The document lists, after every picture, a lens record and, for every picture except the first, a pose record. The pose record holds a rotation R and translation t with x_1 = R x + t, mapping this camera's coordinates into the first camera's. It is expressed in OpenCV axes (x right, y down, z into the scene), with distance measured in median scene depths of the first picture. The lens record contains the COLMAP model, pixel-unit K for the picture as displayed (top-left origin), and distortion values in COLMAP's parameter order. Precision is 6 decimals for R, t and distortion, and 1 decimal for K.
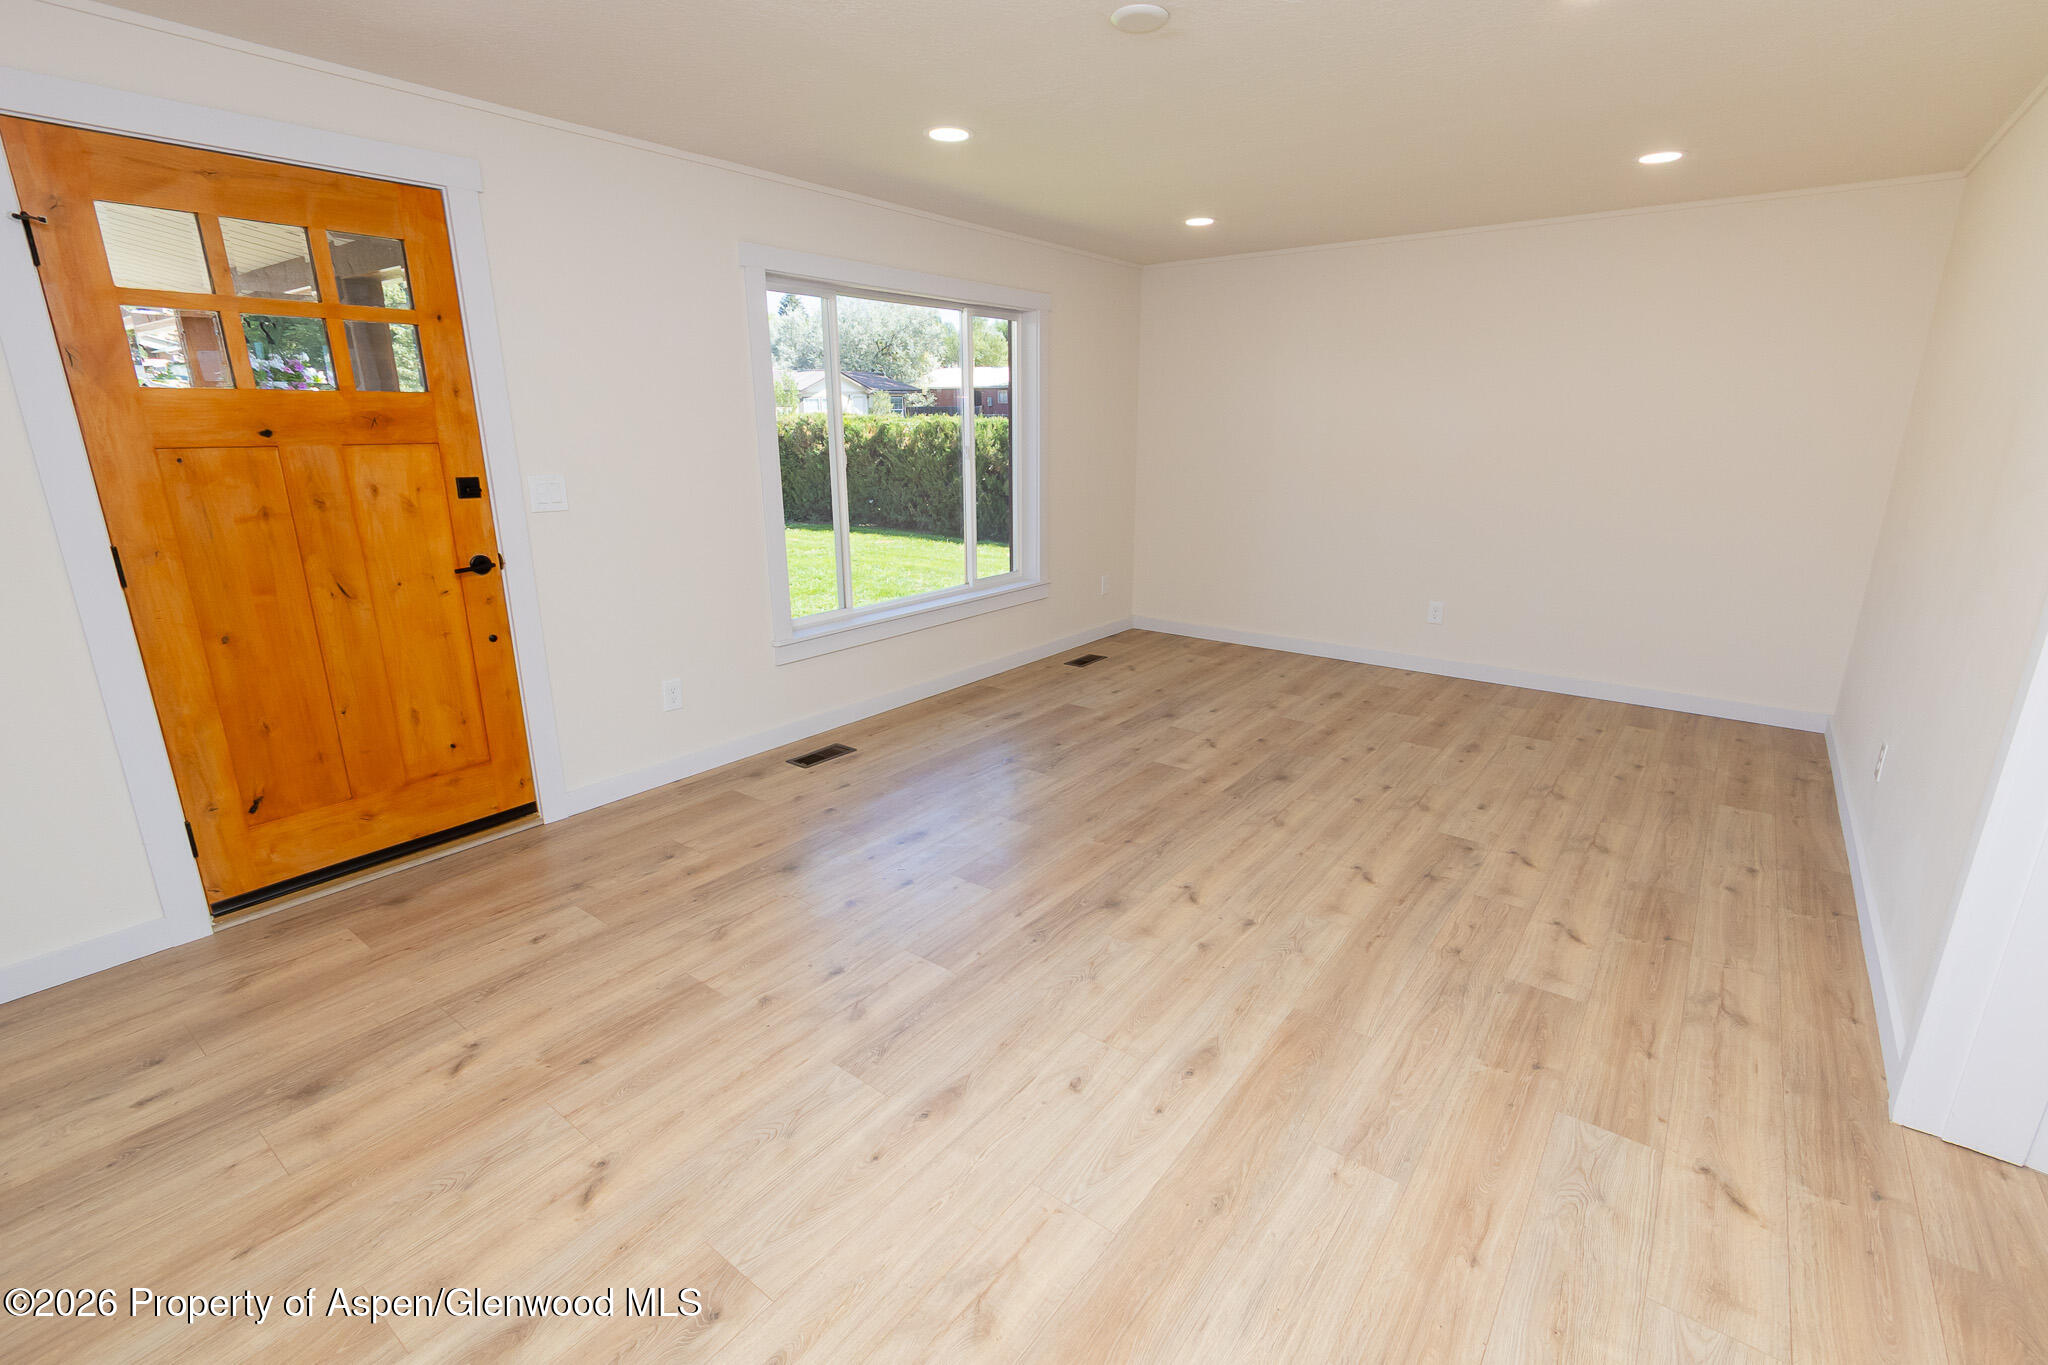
lens RADIAL K [[922.5, 0, 1026.4], [0, 922.5, 669.3], [0, 0, 1]] dist [0.001230, 0.000240]
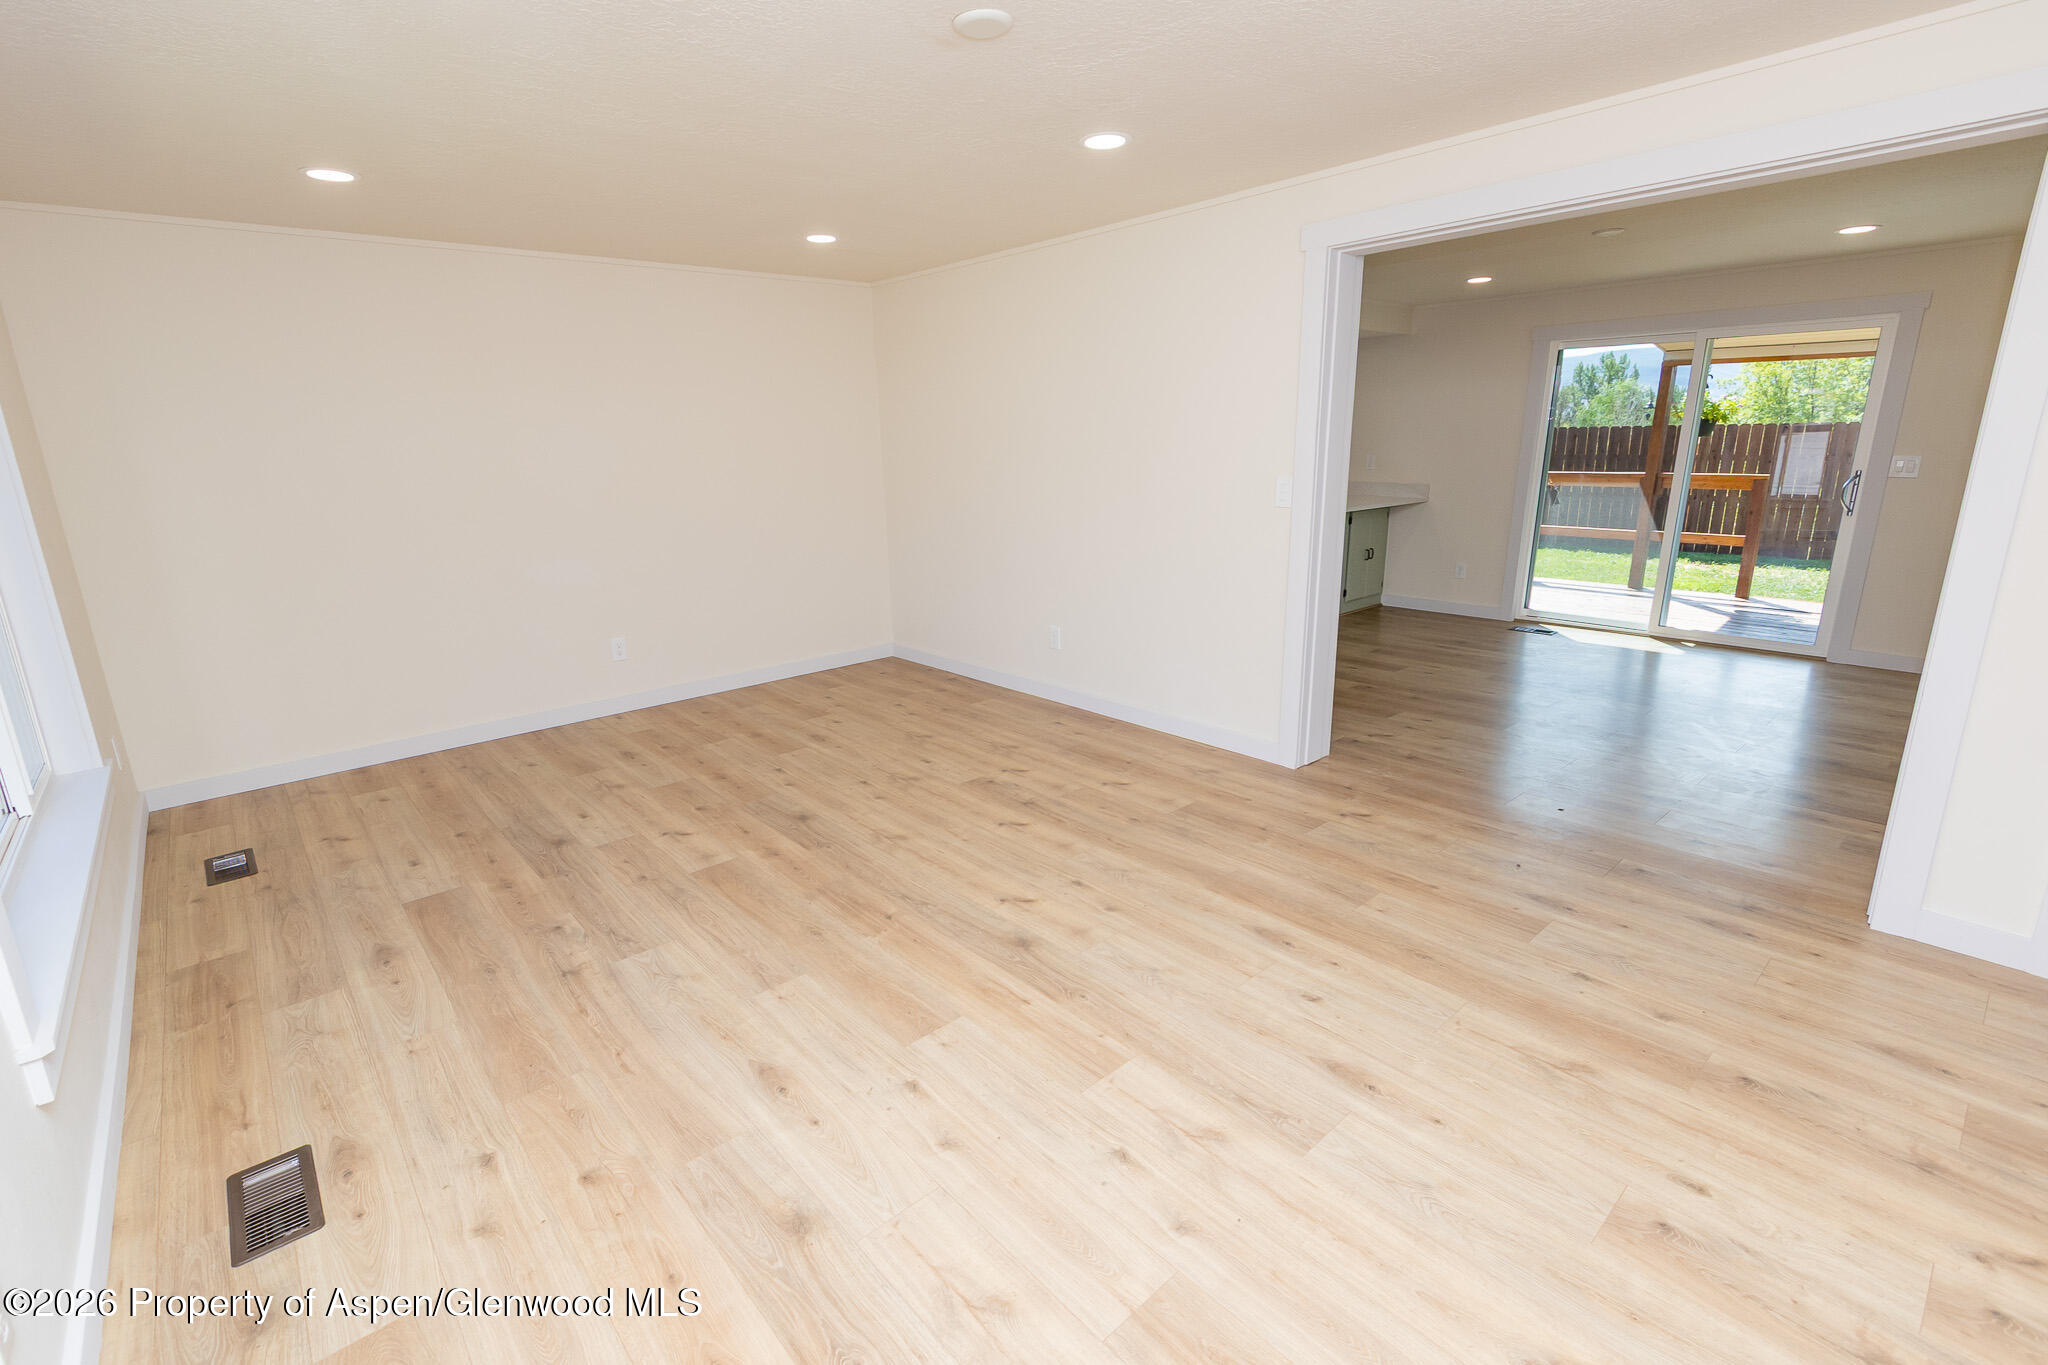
lens RADIAL K [[922.7, 0, 1012.6], [0, 922.7, 666.5], [0, 0, 1]] dist [0.009577, -0.005015]
pose [[0.193876, -0.241130, 0.950930, -0.599036], [0.284650, 0.941449, 0.180691, -0.152572], [-0.938822, 0.235650, 0.251162, 0.560874]]
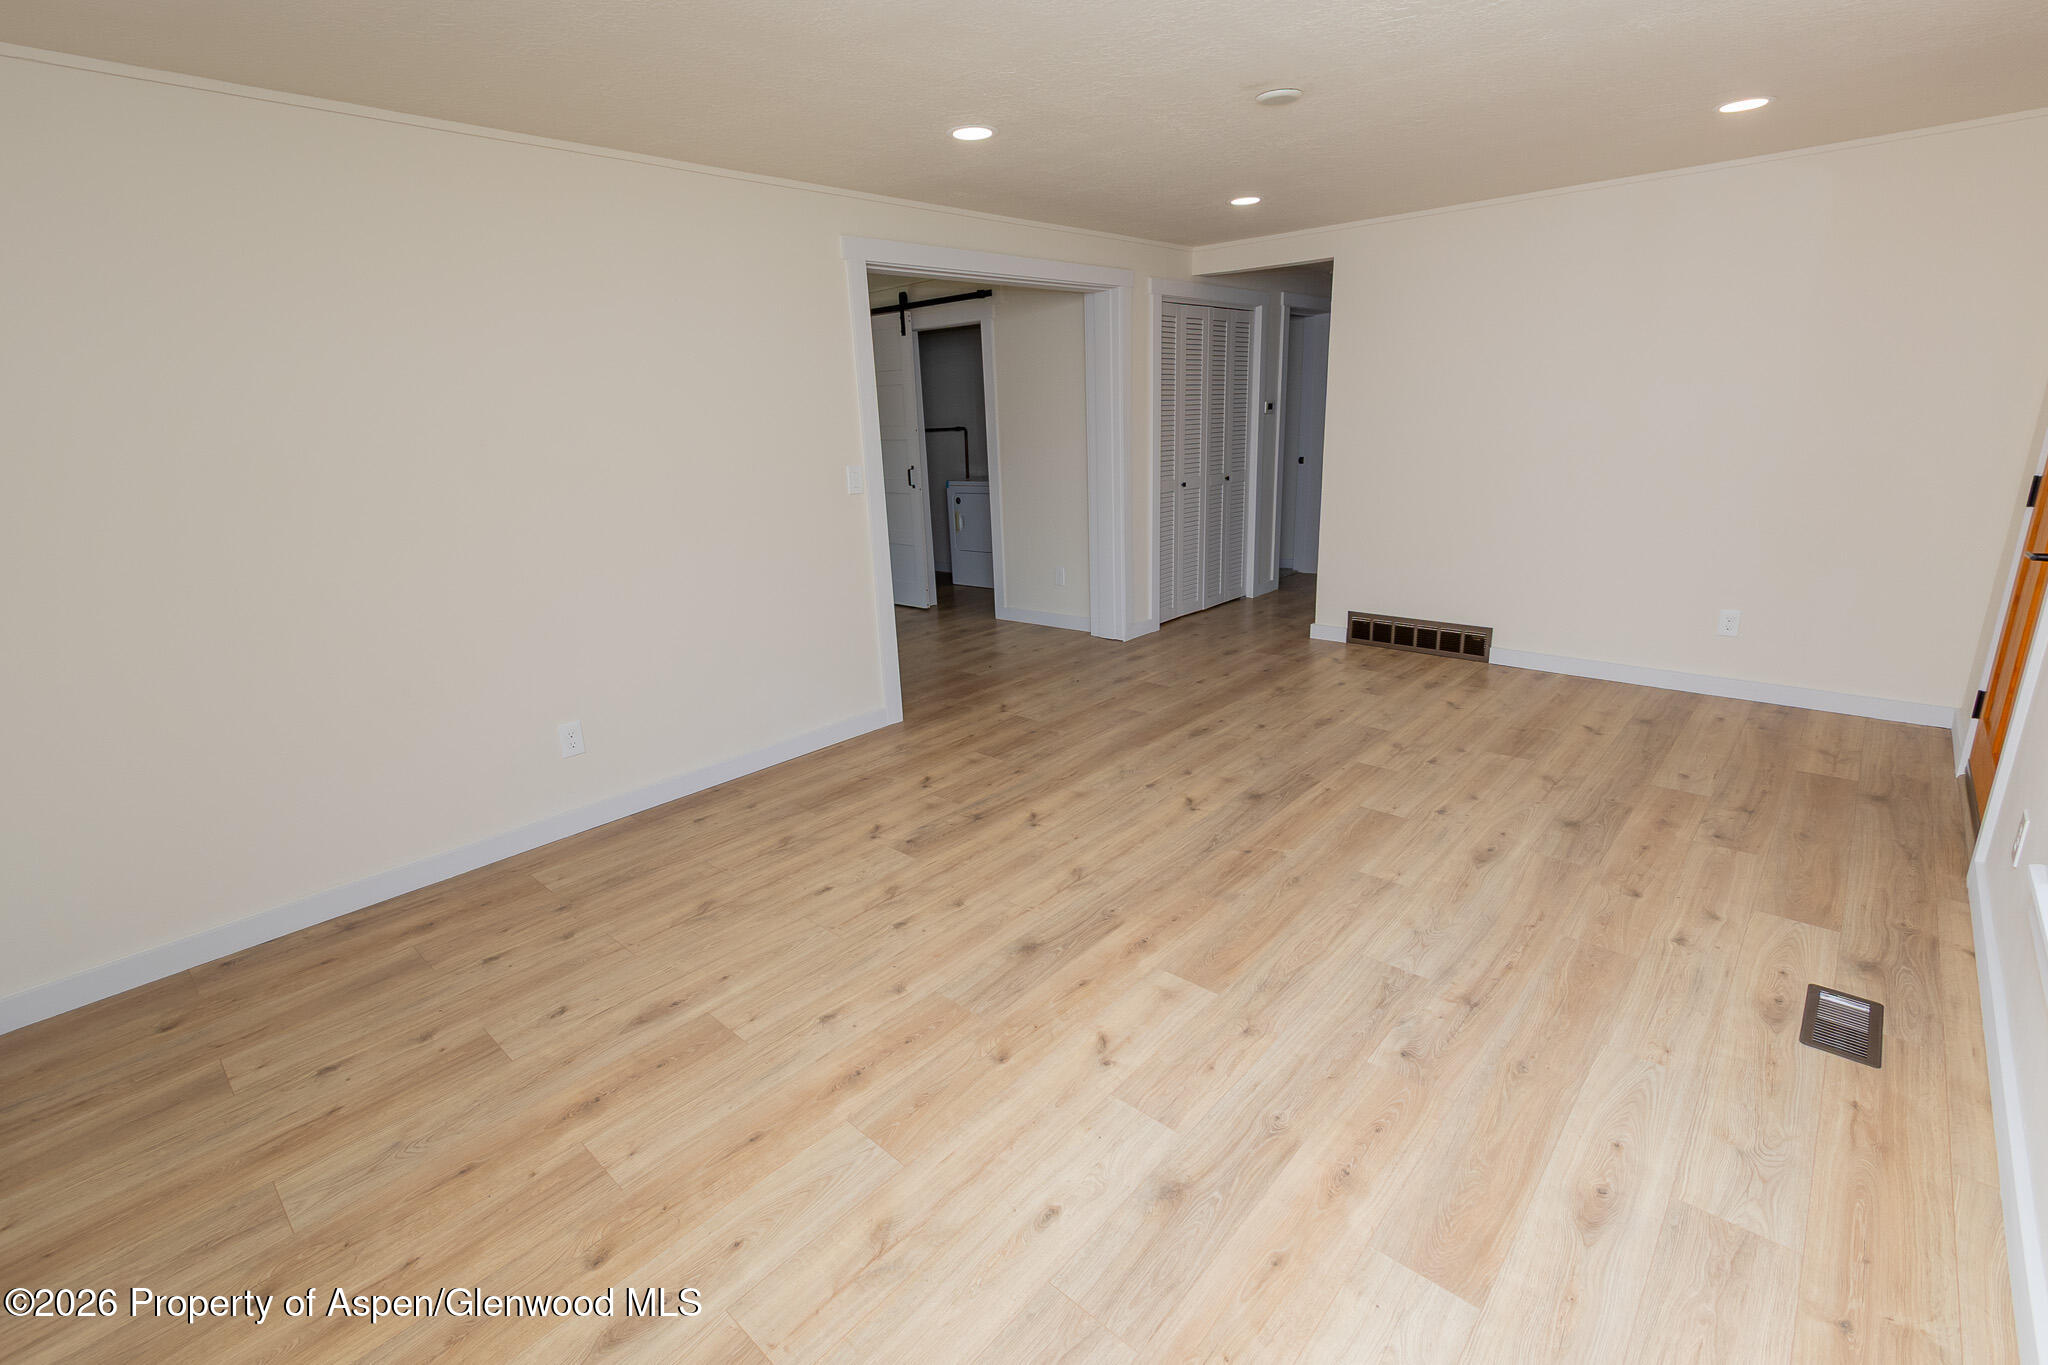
lens RADIAL K [[928.3, 0, 1021.0], [0, 928.3, 671.1], [0, 0, 1]] dist [0.005818, 0.000385]
pose [[-0.995967, 0.014096, 0.088603, 0.236021], [0.058391, 0.851636, 0.520871, -0.453083], [-0.068116, 0.523944, -0.849025, 1.600930]]
